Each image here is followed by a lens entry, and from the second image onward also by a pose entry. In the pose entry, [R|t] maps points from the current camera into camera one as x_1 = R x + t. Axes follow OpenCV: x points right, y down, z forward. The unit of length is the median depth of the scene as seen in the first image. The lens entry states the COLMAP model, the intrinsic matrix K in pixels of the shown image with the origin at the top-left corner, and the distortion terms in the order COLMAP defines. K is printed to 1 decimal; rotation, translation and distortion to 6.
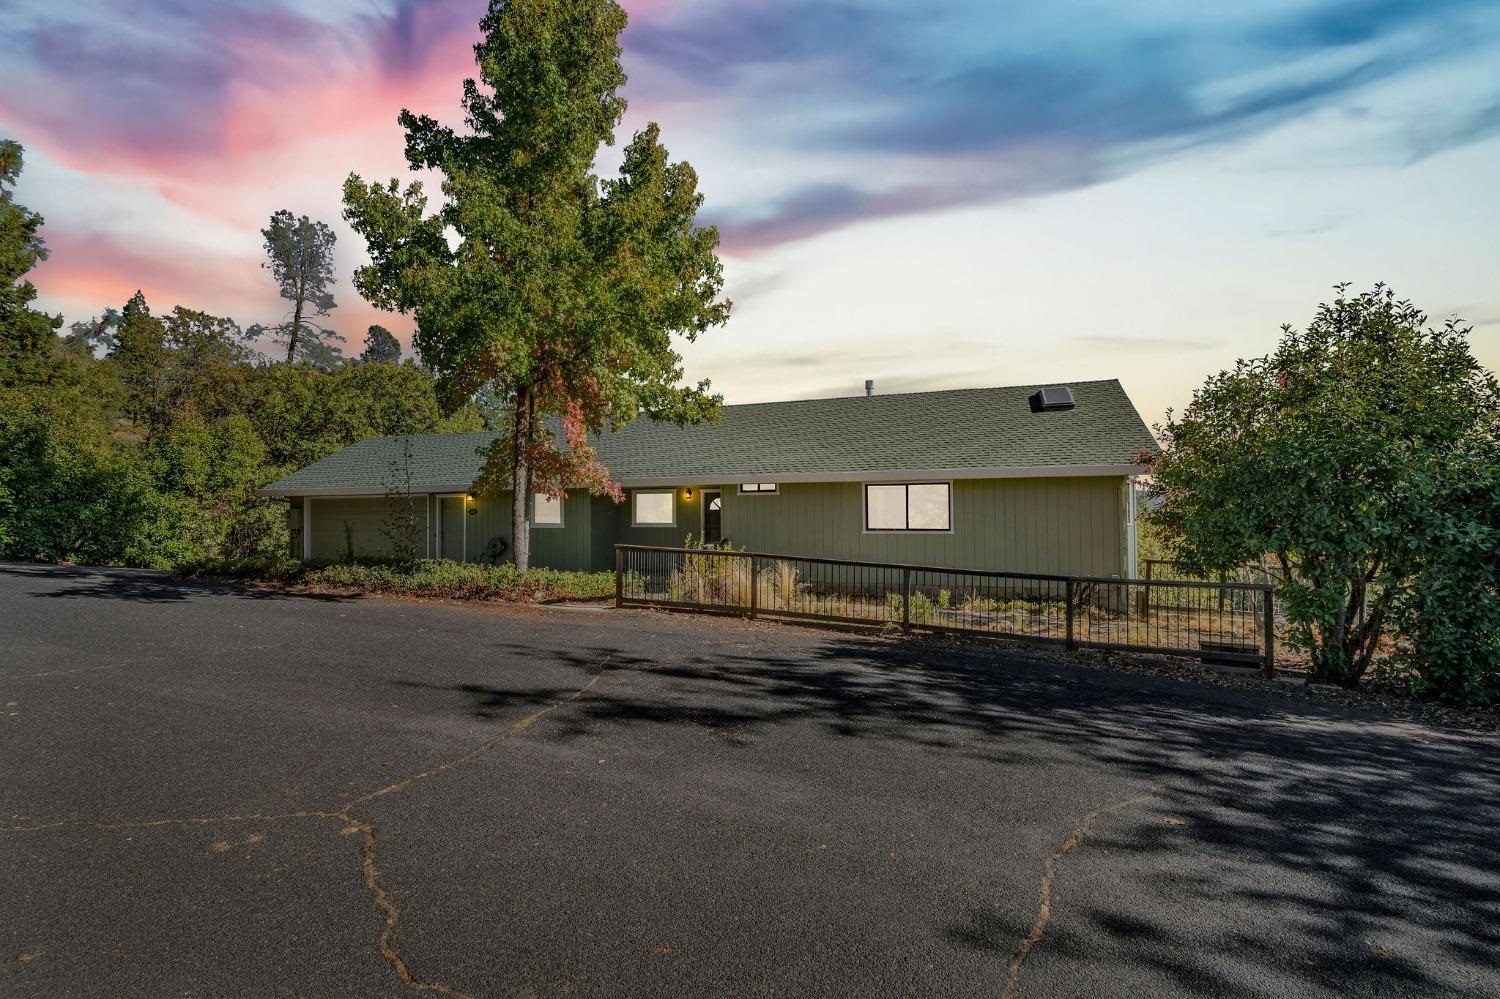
lens RADIAL K [[676.9, 0, 724.0], [0, 676.9, 502.2], [0, 0, 1]] dist [-0.000486, 0.000330]
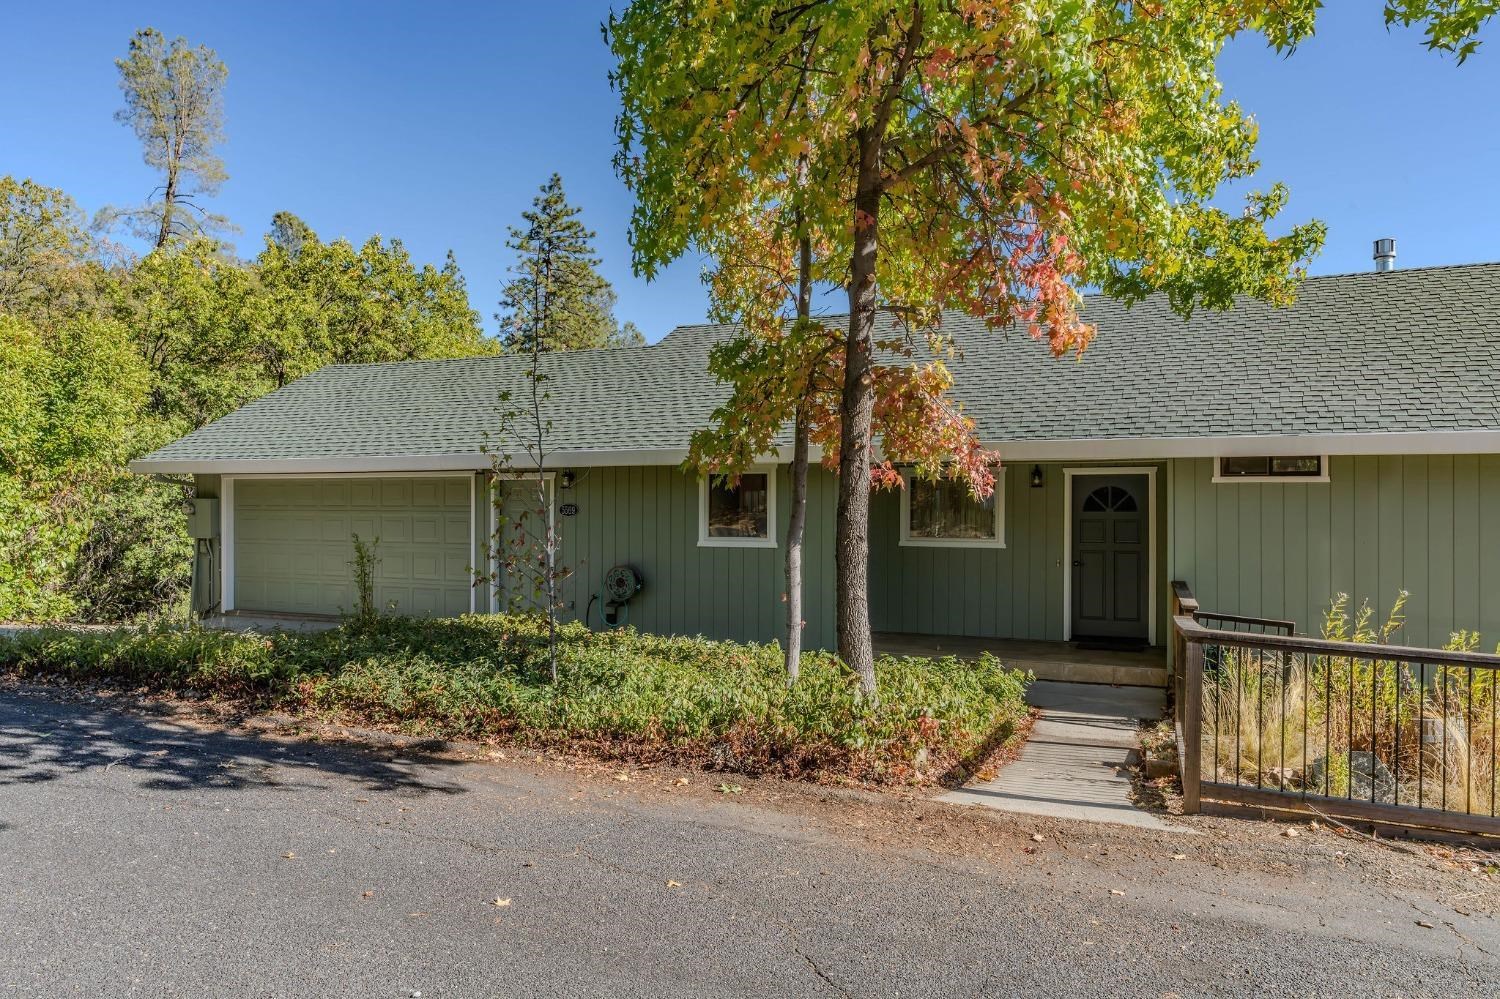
lens RADIAL K [[1016.1, 0, 722.4], [0, 1016.1, 503.8], [0, 0, 1]] dist [0.003321, 0.003297]
pose [[0.998171, 0.010008, -0.059611, -0.206225], [-0.008915, 0.999788, 0.018580, -0.004360], [0.059785, -0.018014, 0.998049, 0.266728]]
